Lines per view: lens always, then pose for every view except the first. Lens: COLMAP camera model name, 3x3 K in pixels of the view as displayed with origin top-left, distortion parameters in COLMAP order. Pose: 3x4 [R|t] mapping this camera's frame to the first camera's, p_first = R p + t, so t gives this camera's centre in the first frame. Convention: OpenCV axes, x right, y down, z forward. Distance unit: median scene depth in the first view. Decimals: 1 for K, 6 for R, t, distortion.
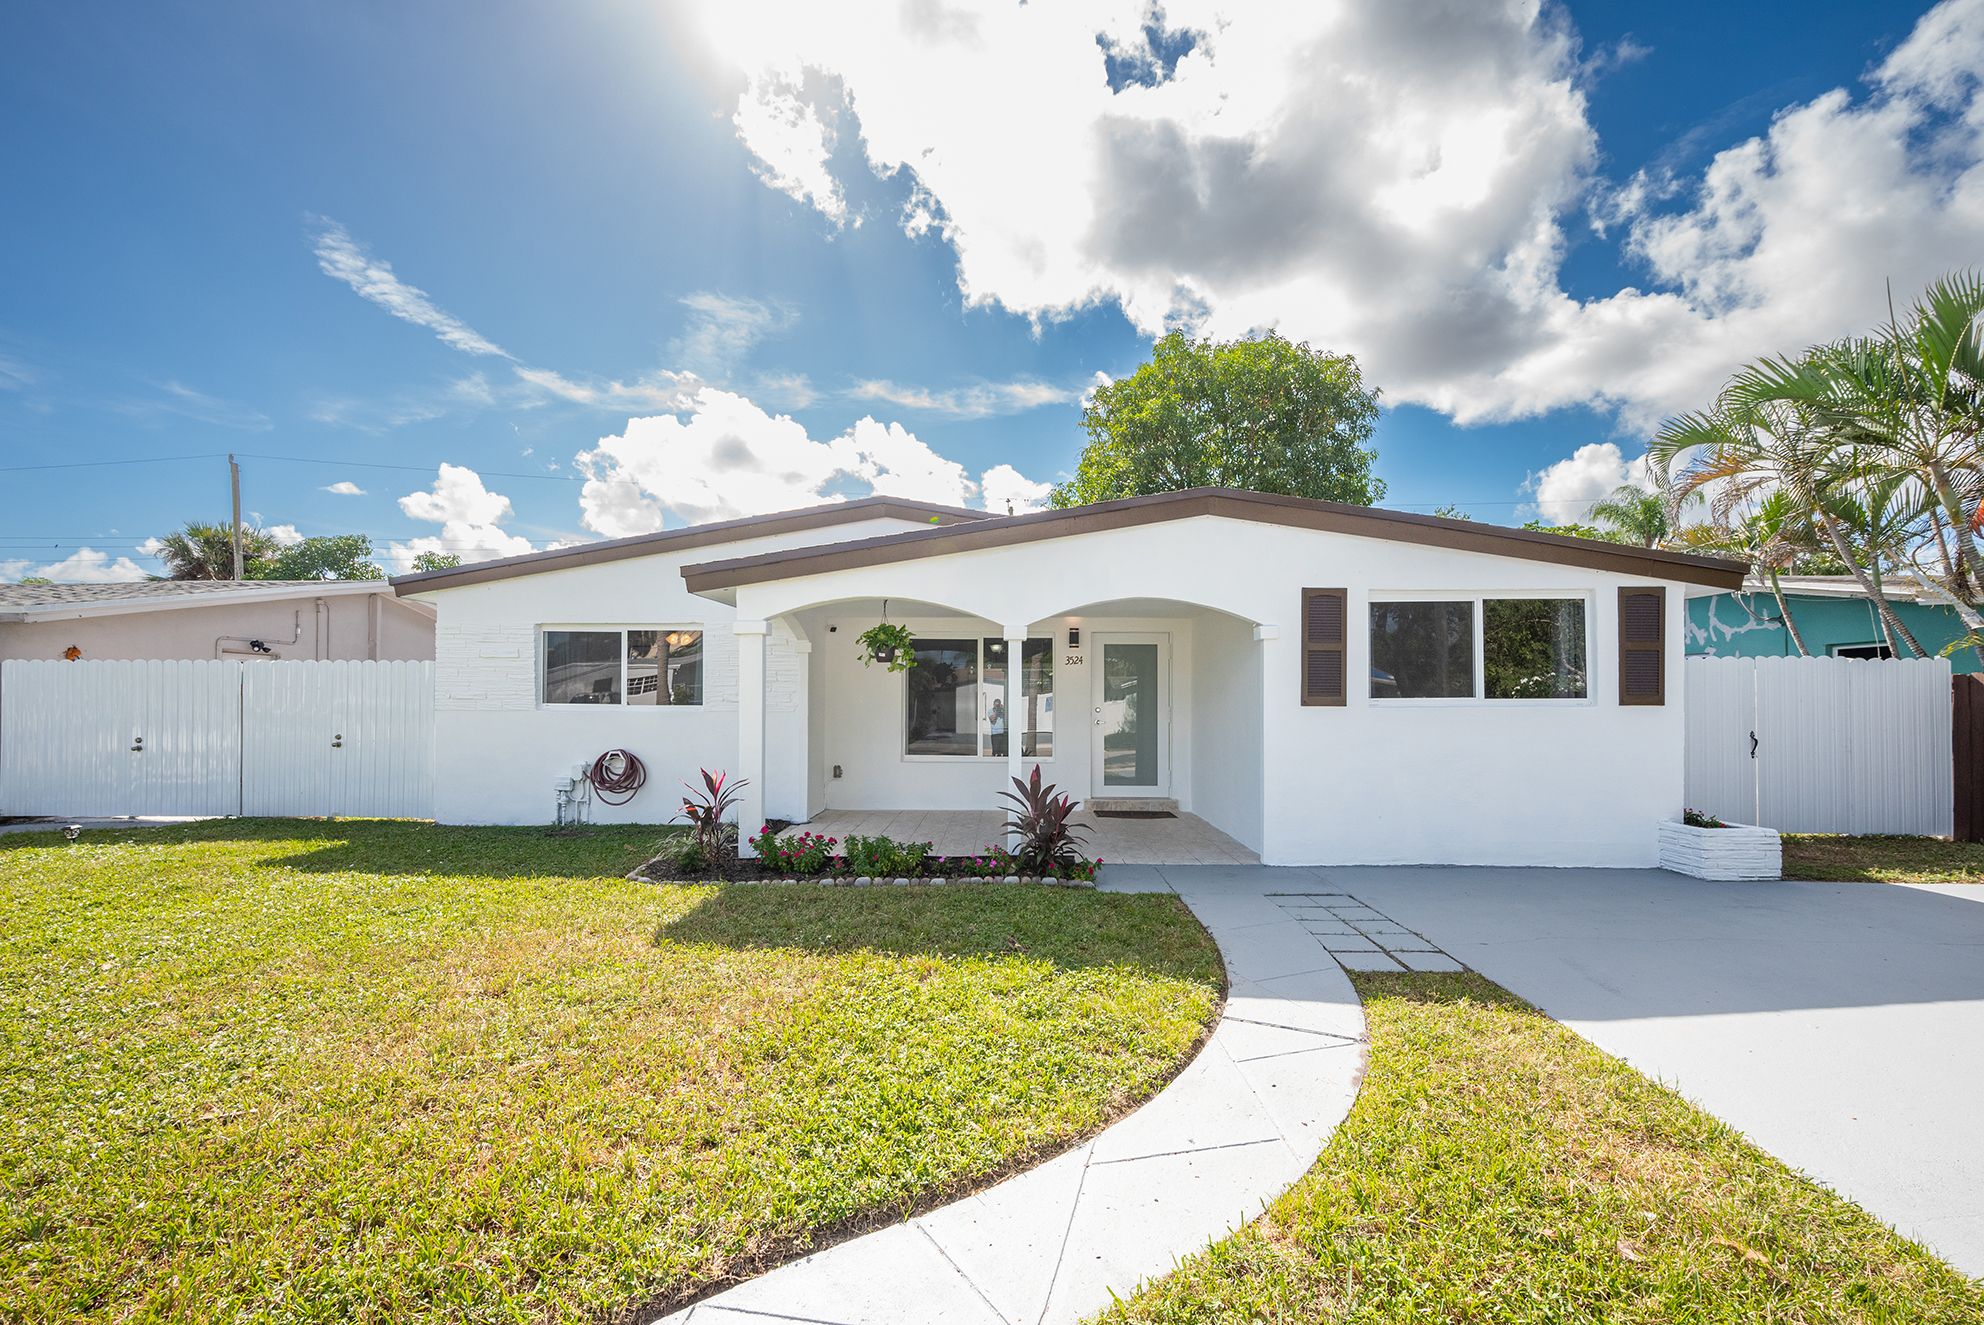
lens RADIAL K [[792.1, 0, 1001.3], [0, 792.1, 674.8], [0, 0, 1]] dist [0.000741, 0.000031]
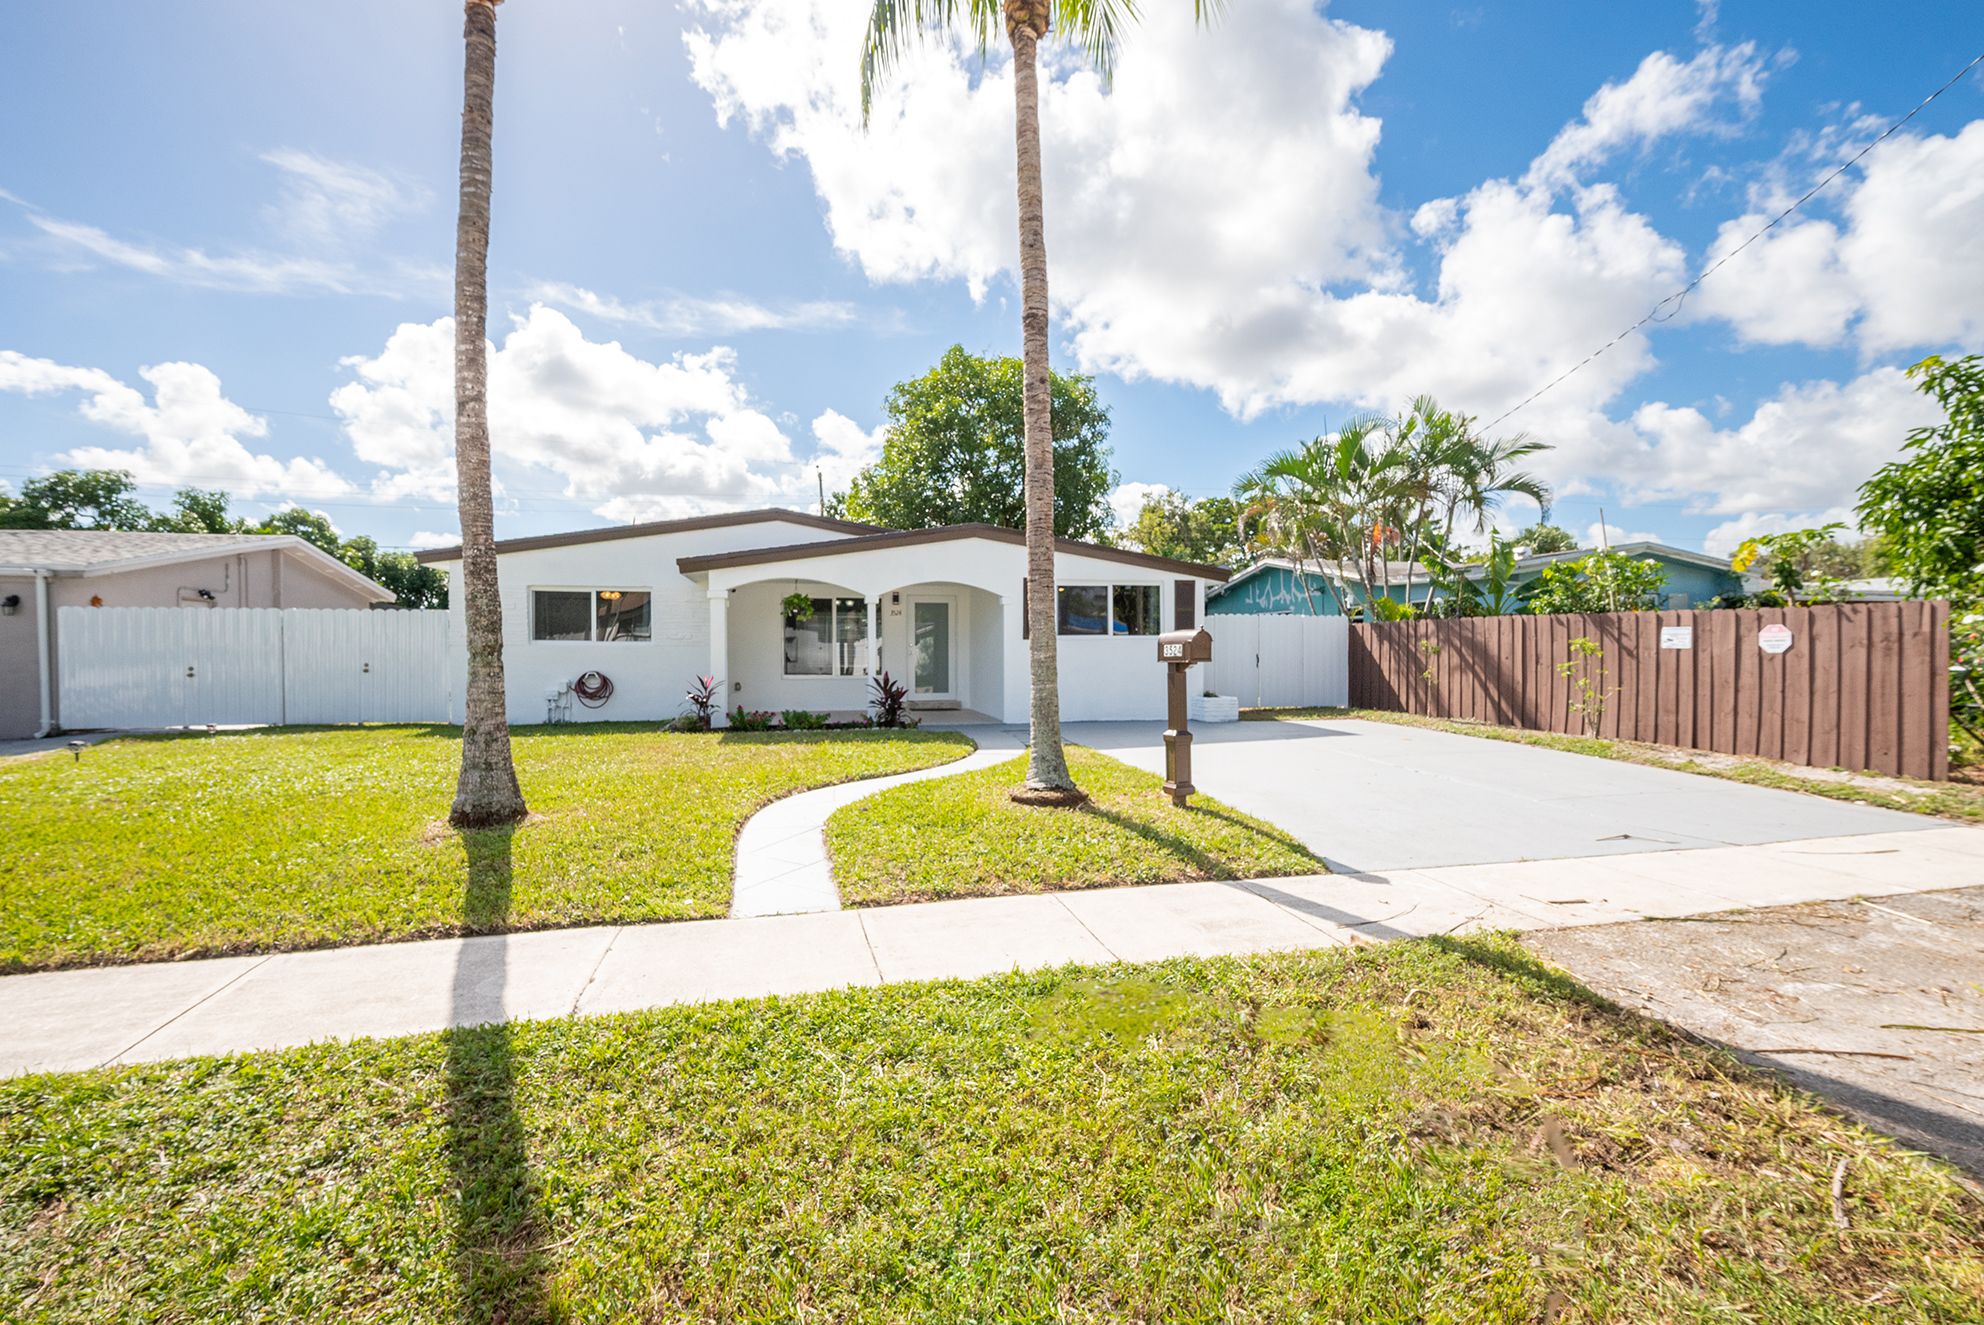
lens RADIAL K [[792.1, 0, 1001.3], [0, 792.1, 674.8], [0, 0, 1]] dist [0.000741, 0.000031]
pose [[0.964107, -0.013740, 0.265159, -0.140015], [-0.004711, 0.997618, 0.068823, -0.005282], [-0.265473, -0.067602, 0.961745, -0.636772]]
